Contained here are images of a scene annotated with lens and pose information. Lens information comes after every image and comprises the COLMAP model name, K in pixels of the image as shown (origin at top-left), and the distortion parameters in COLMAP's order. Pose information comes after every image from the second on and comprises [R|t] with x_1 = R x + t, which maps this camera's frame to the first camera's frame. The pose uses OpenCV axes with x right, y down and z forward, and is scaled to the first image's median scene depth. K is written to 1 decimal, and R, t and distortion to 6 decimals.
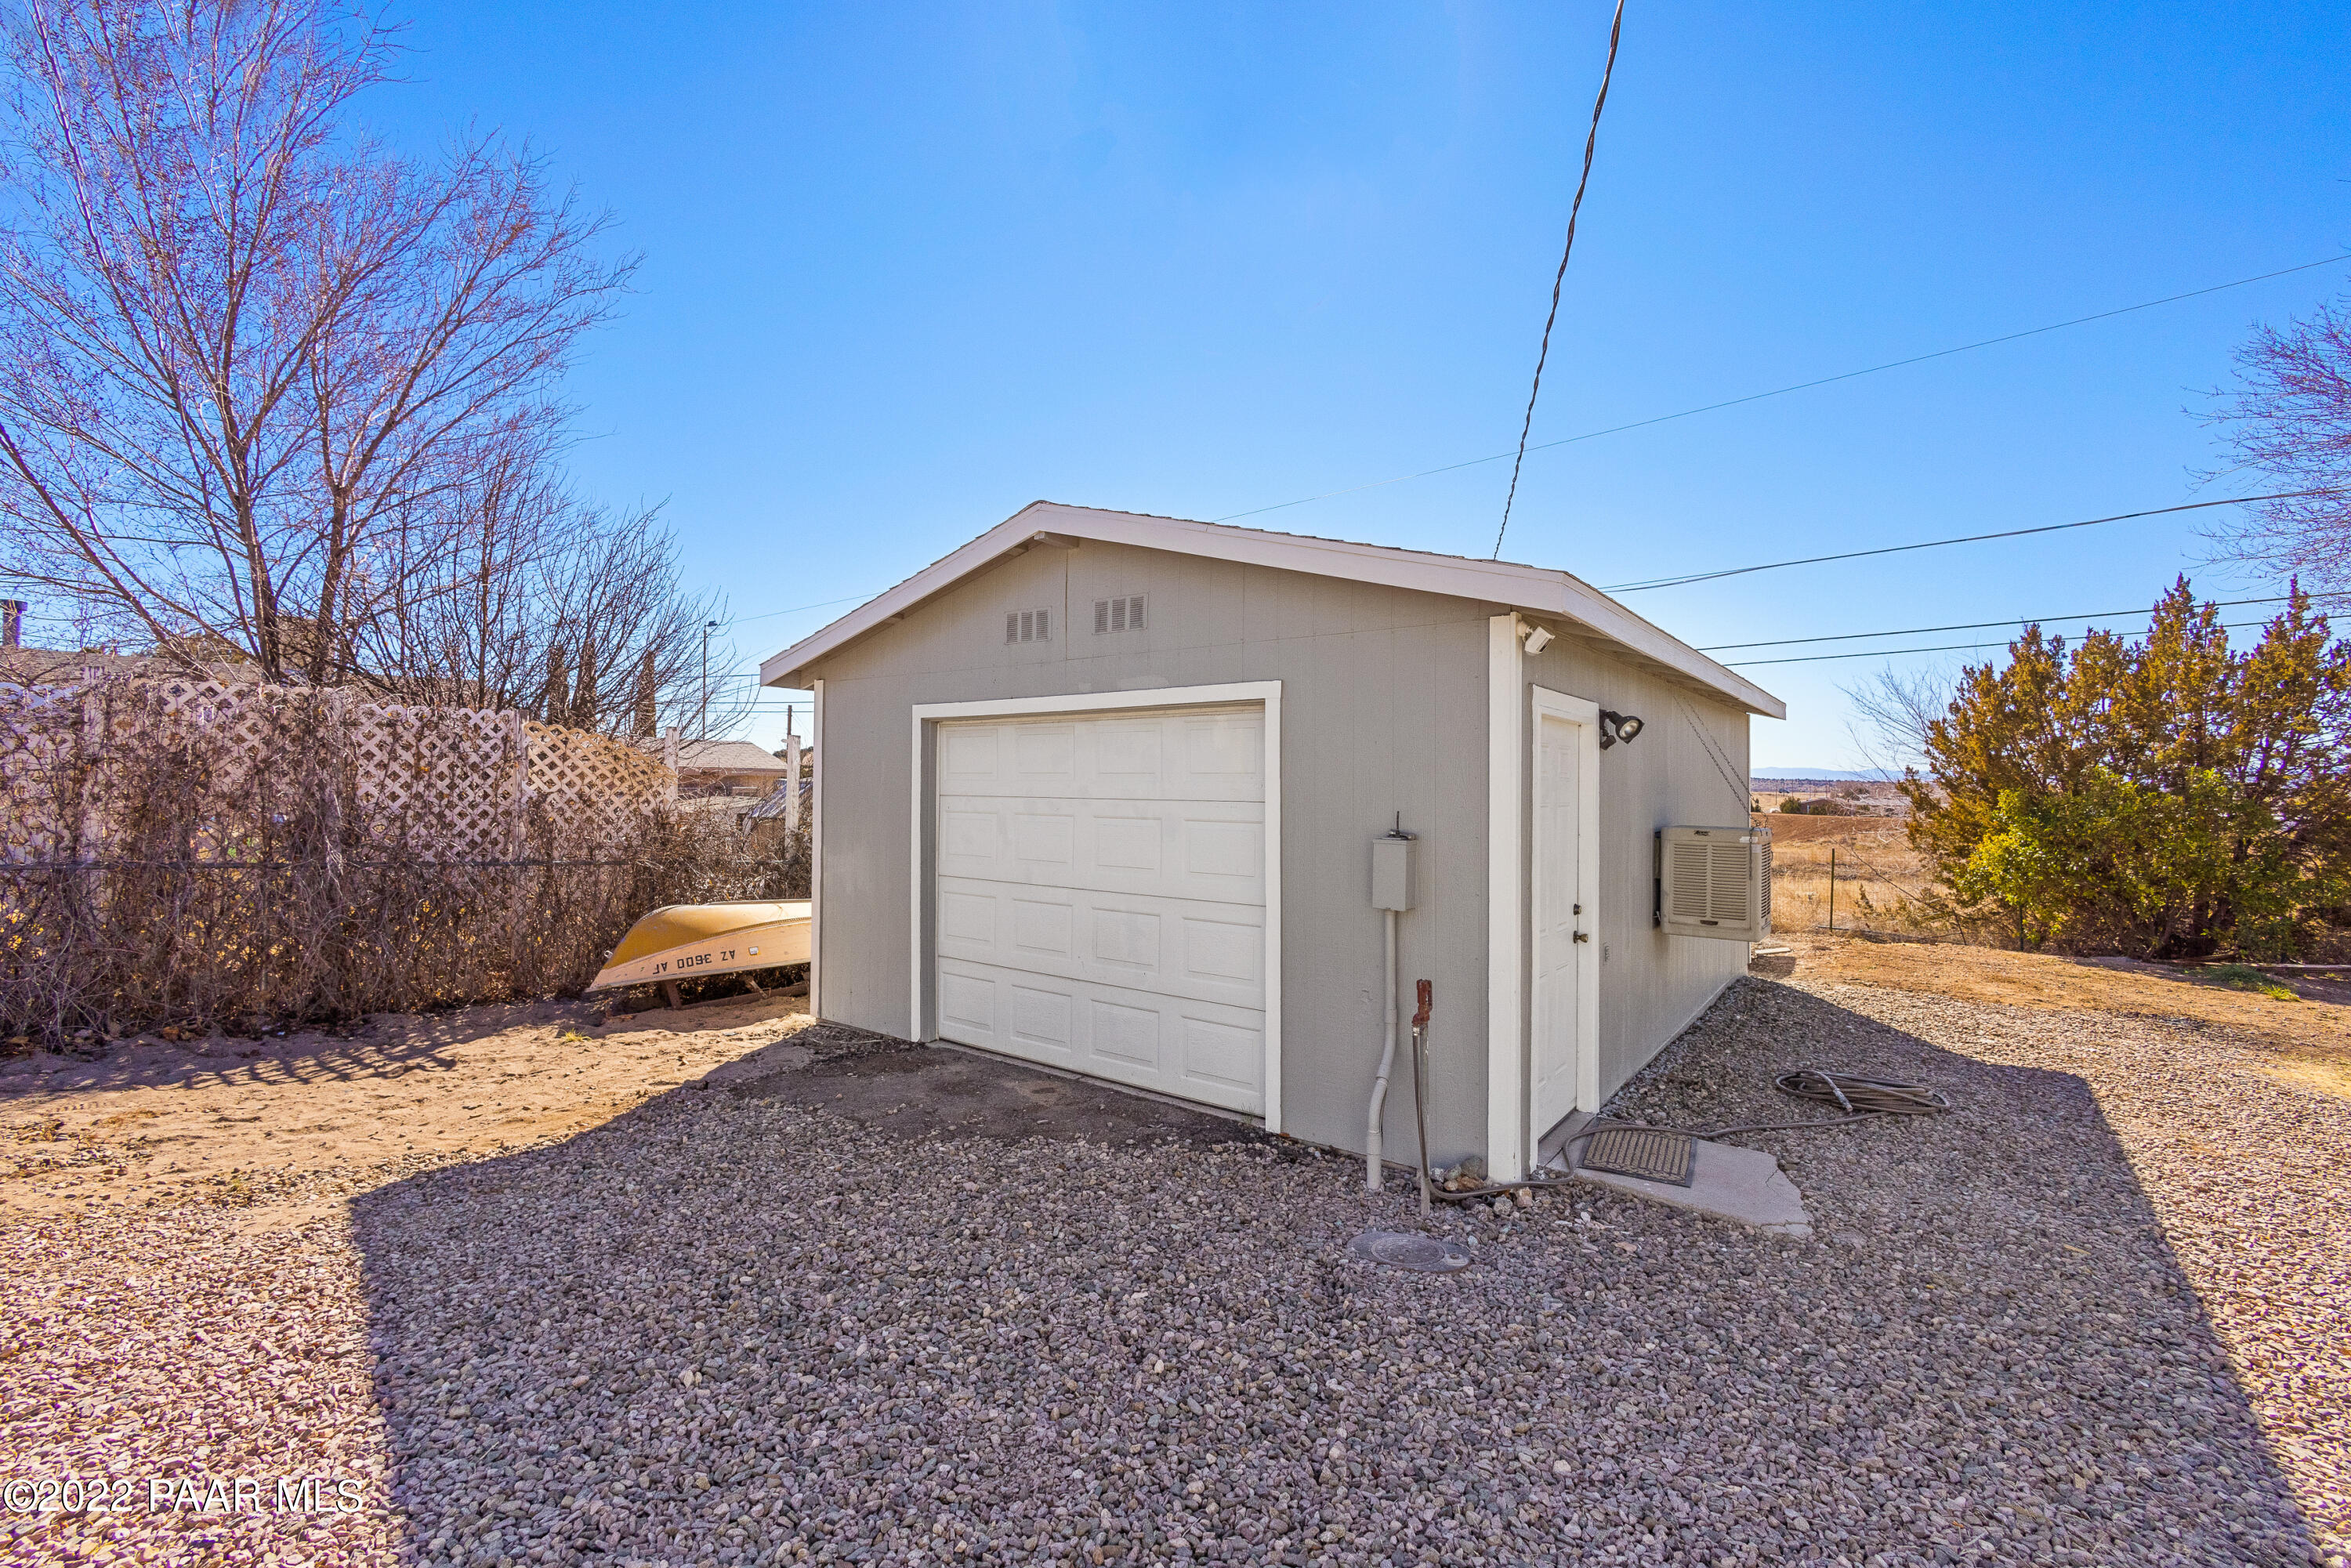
lens RADIAL K [[974.2, 0, 1131.5], [0, 974.2, 762.1], [0, 0, 1]] dist [-0.000965, 0.000169]
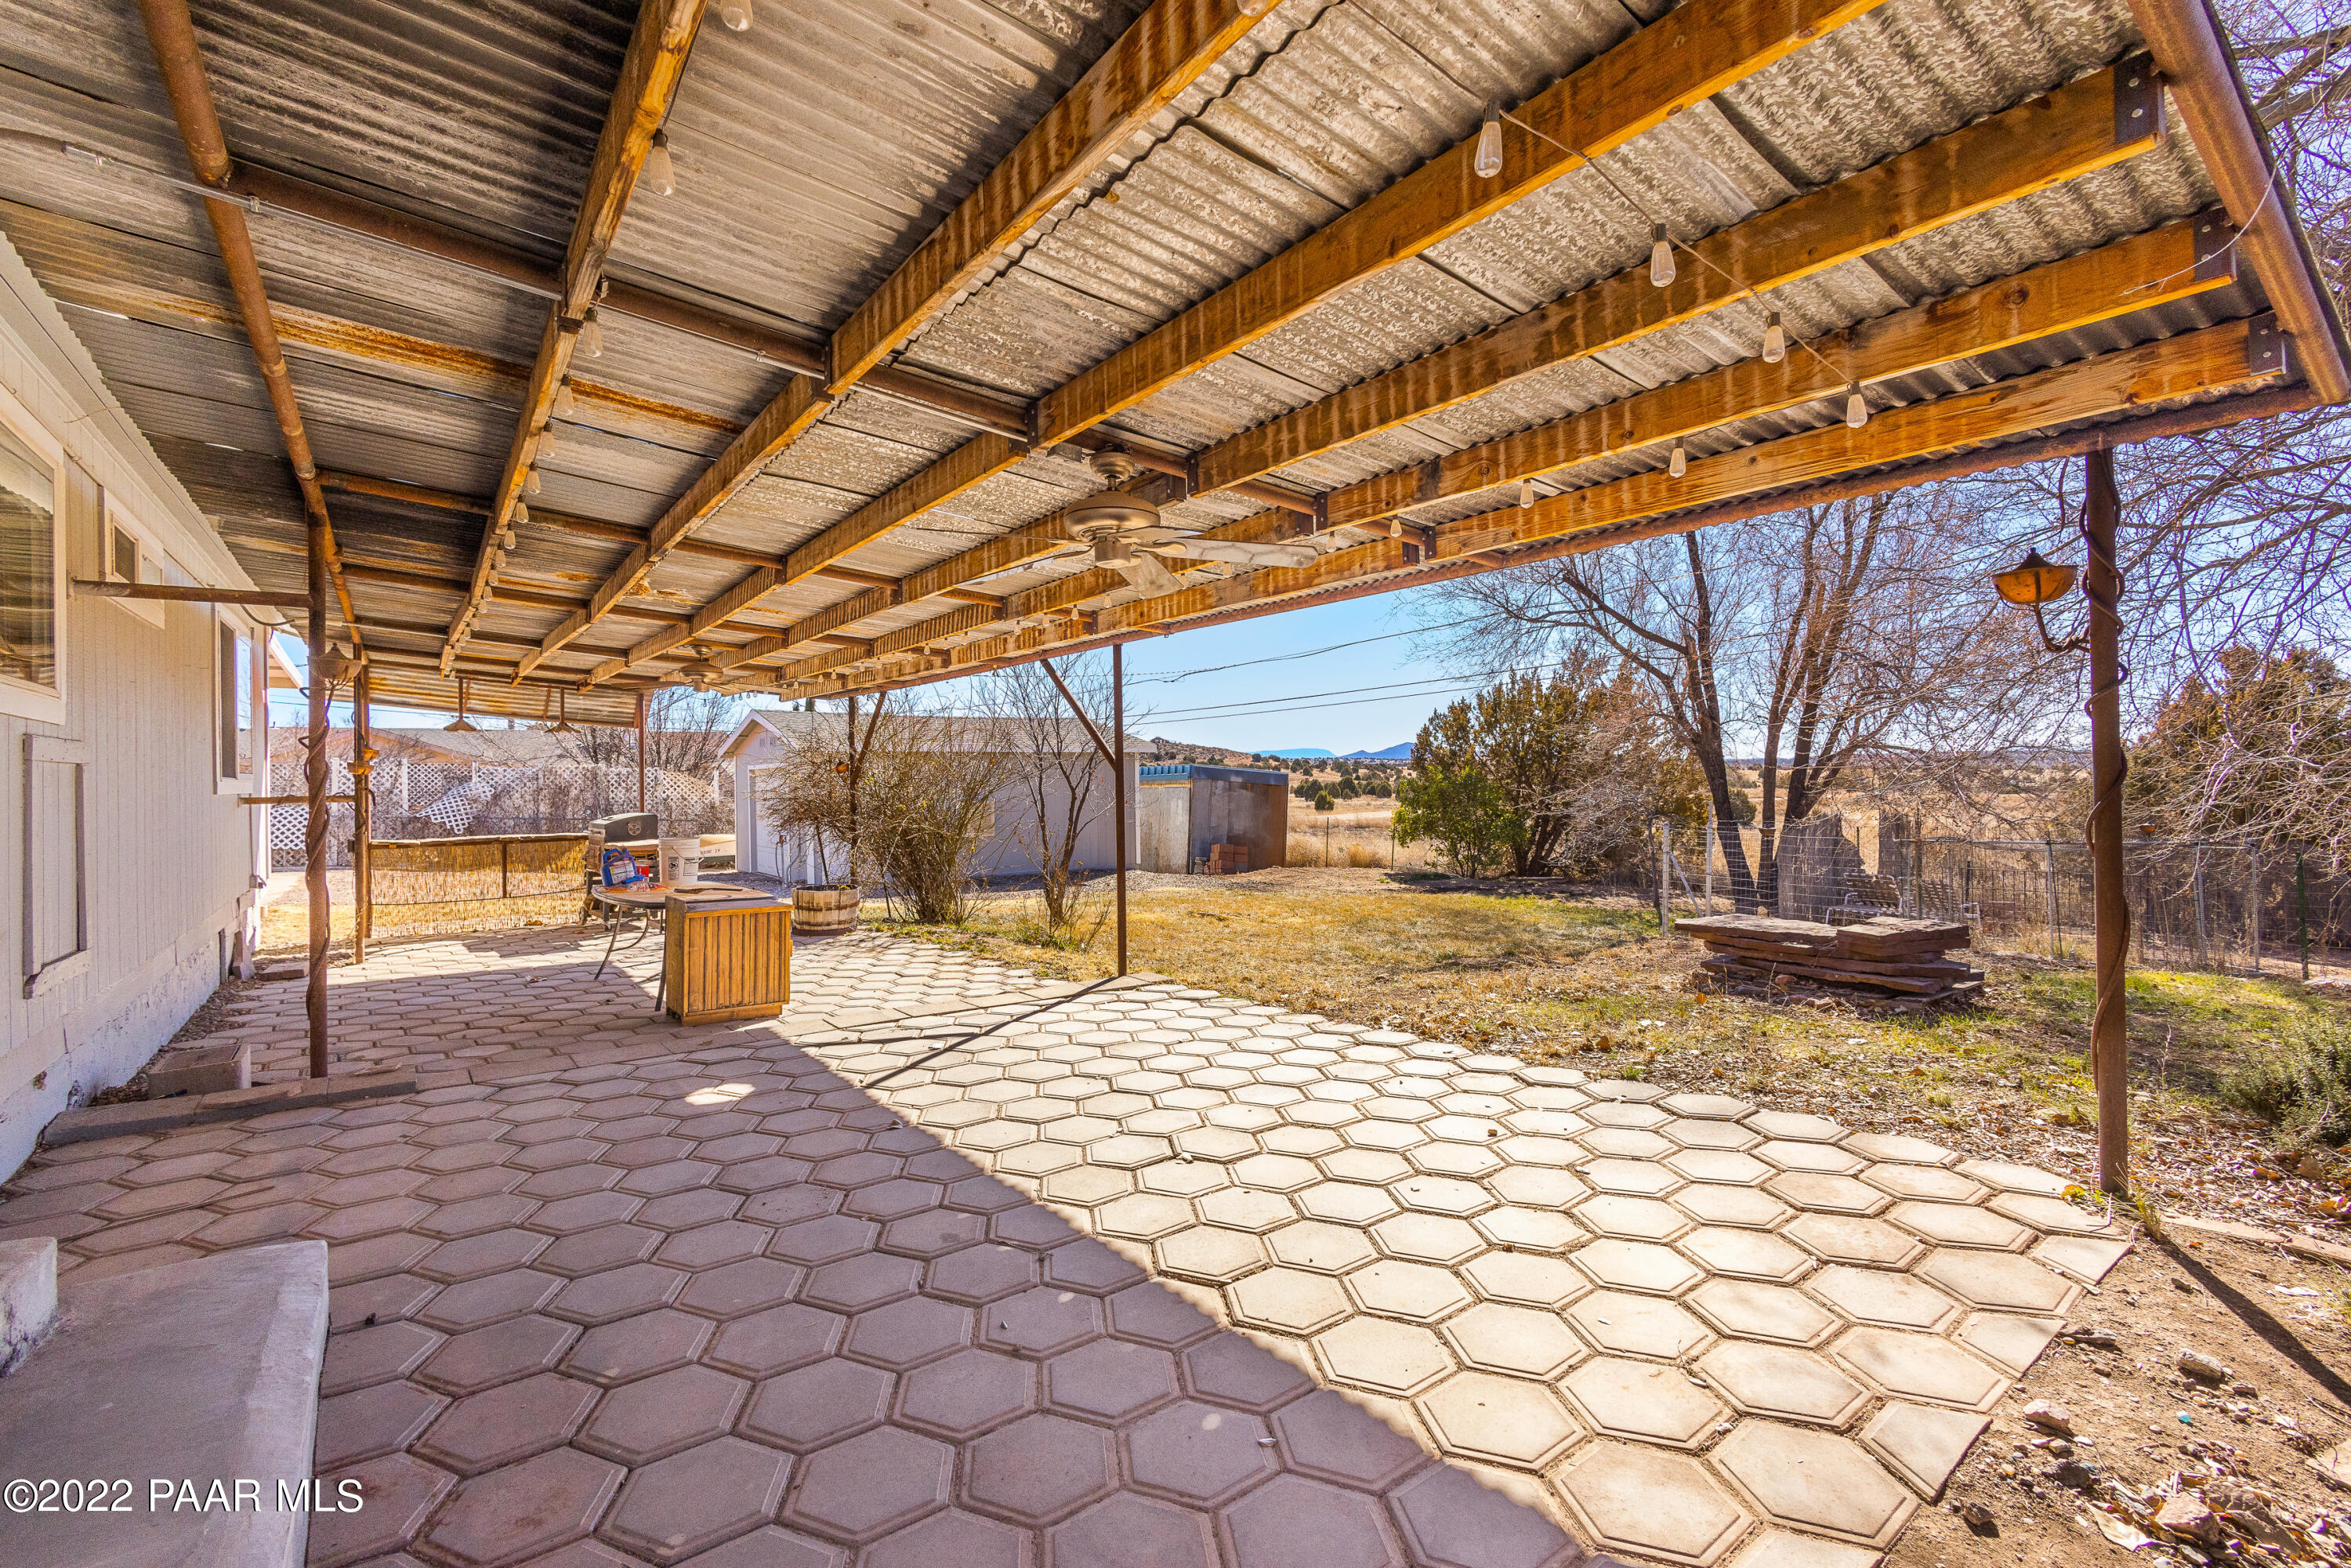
lens RADIAL K [[1012.0, 0, 1166.5], [0, 1012.0, 769.0], [0, 0, 1]] dist [-0.003056, -0.000349]
pose [[0.962168, -0.025577, -0.271255, 1.928259], [0.028655, 0.999562, 0.007394, -0.033294], [0.270947, -0.014887, 0.962479, -1.747239]]
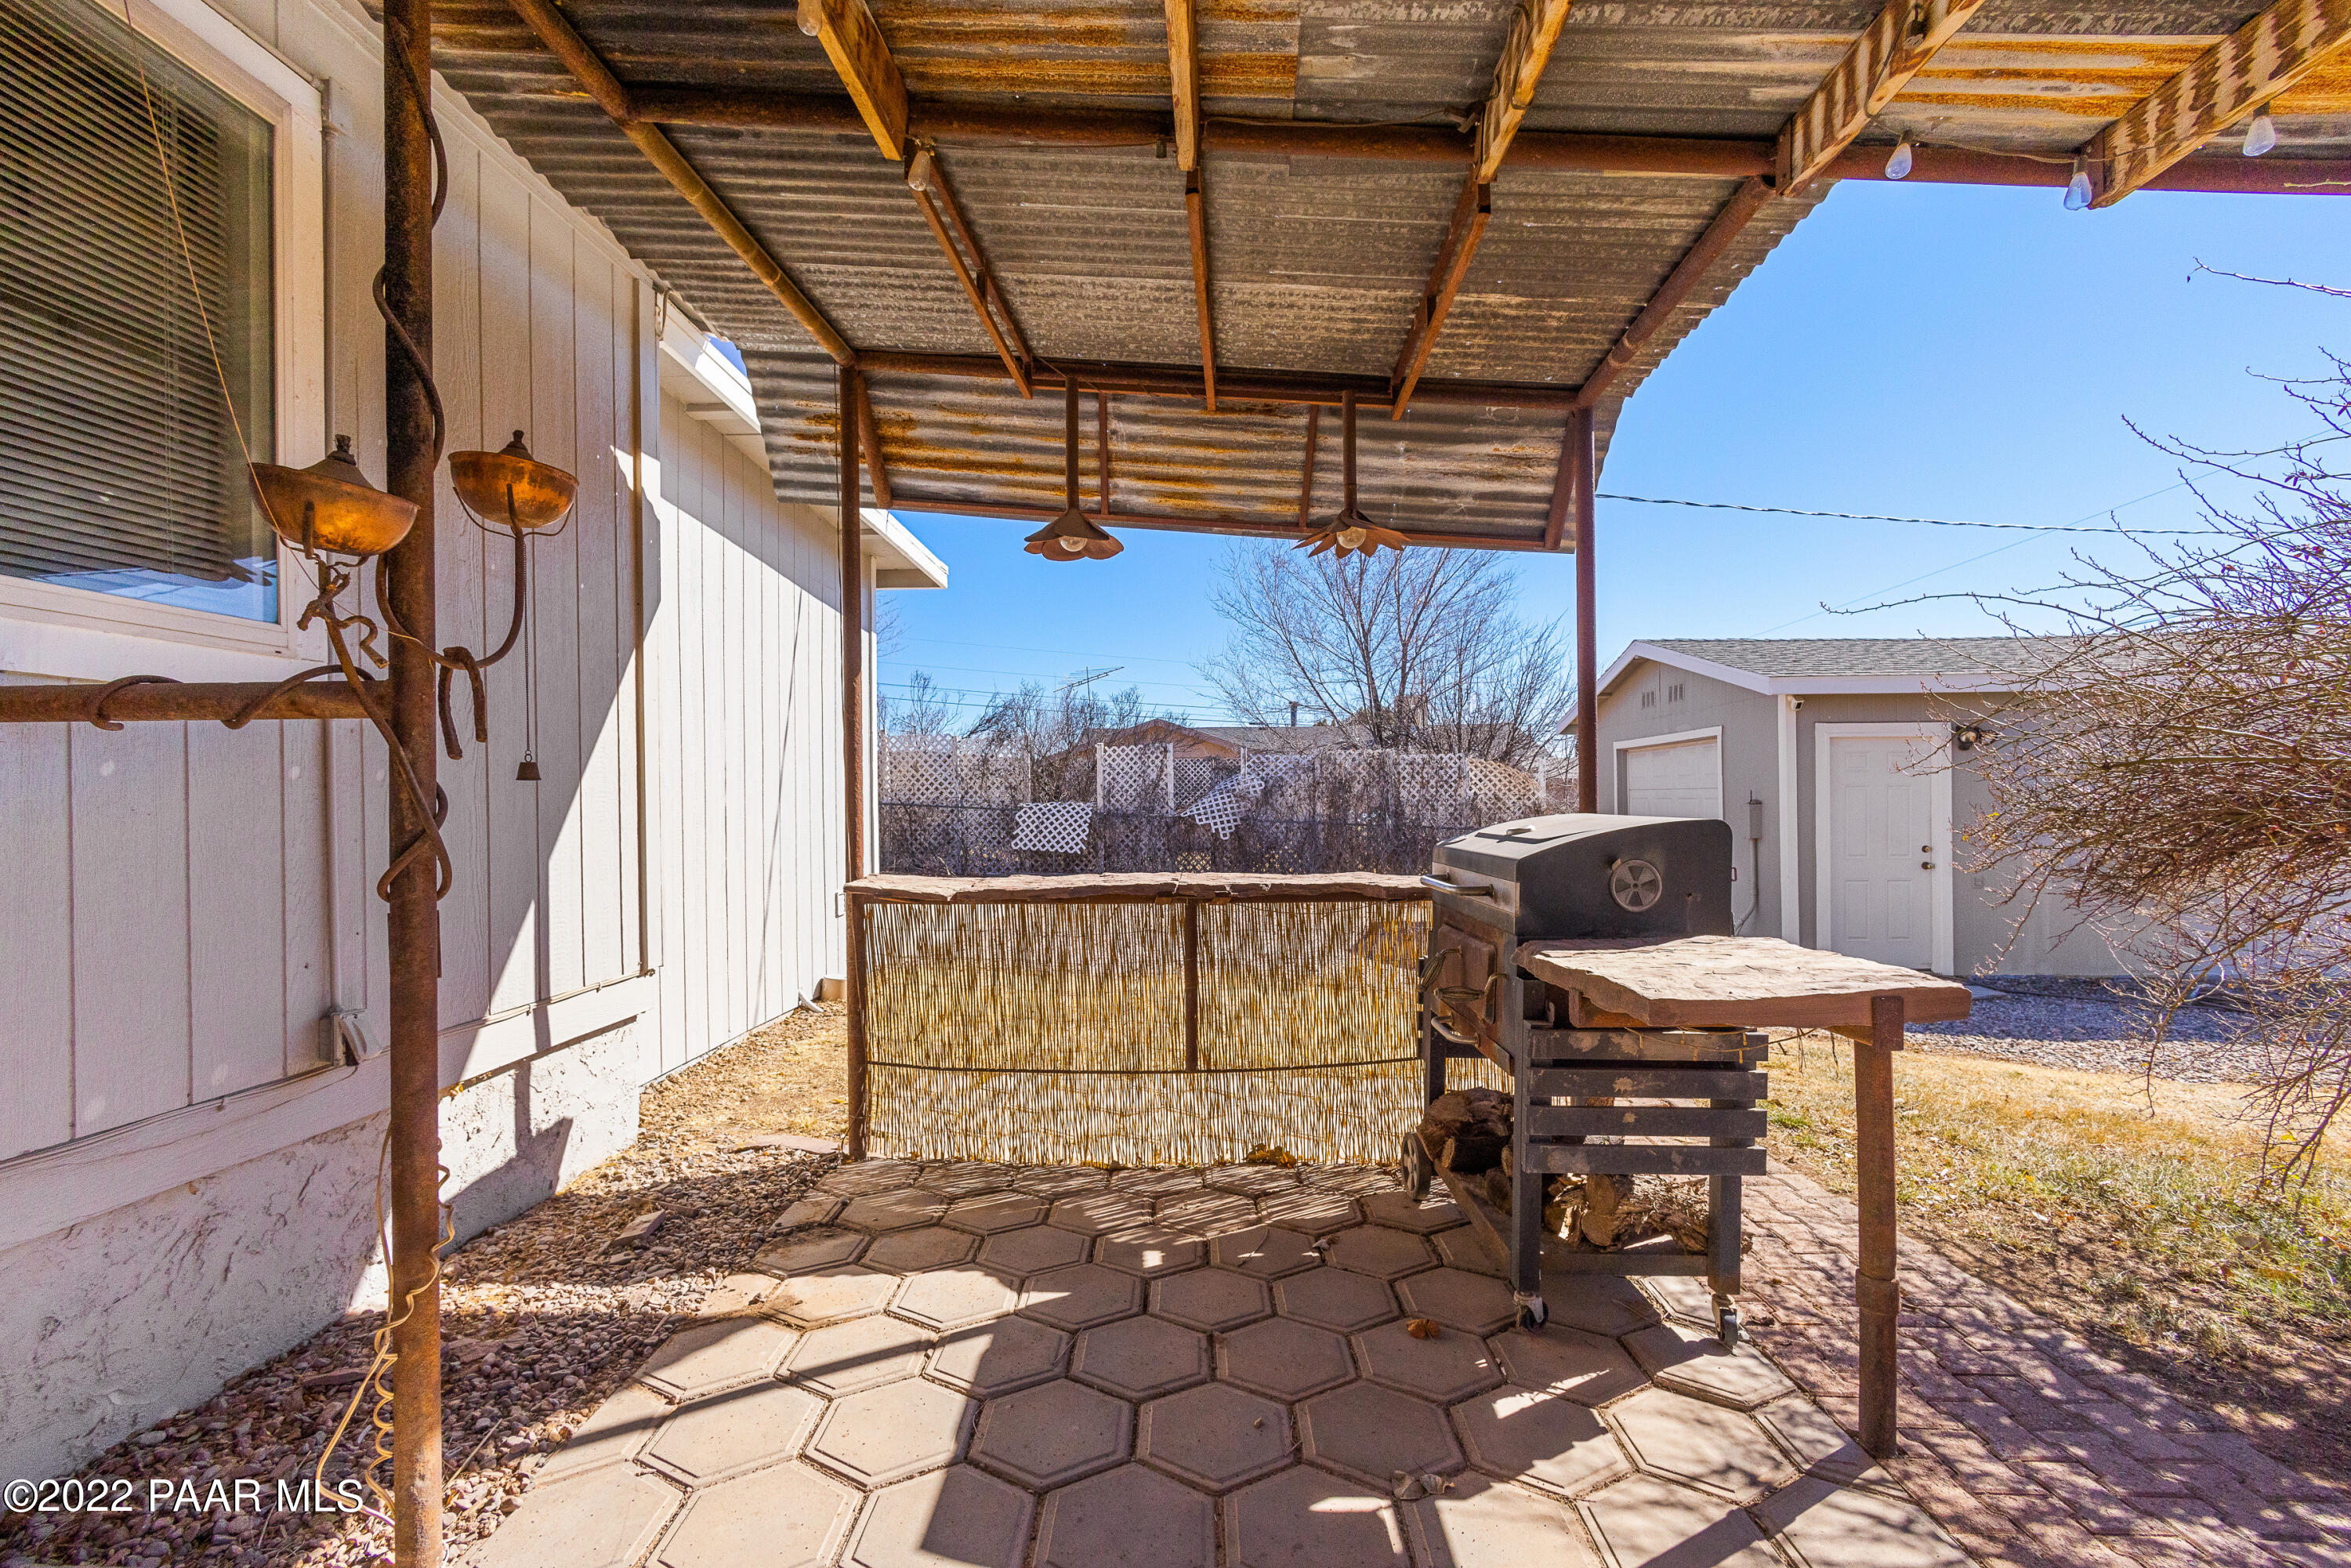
lens RADIAL K [[1012.0, 0, 1166.5], [0, 1012.0, 769.0], [0, 0, 1]] dist [-0.003056, -0.000349]
pose [[0.553727, -0.037357, -0.831860, 0.879904], [0.030898, 0.999227, -0.024306, 0.013030], [0.832125, -0.012244, 0.554453, -0.765751]]
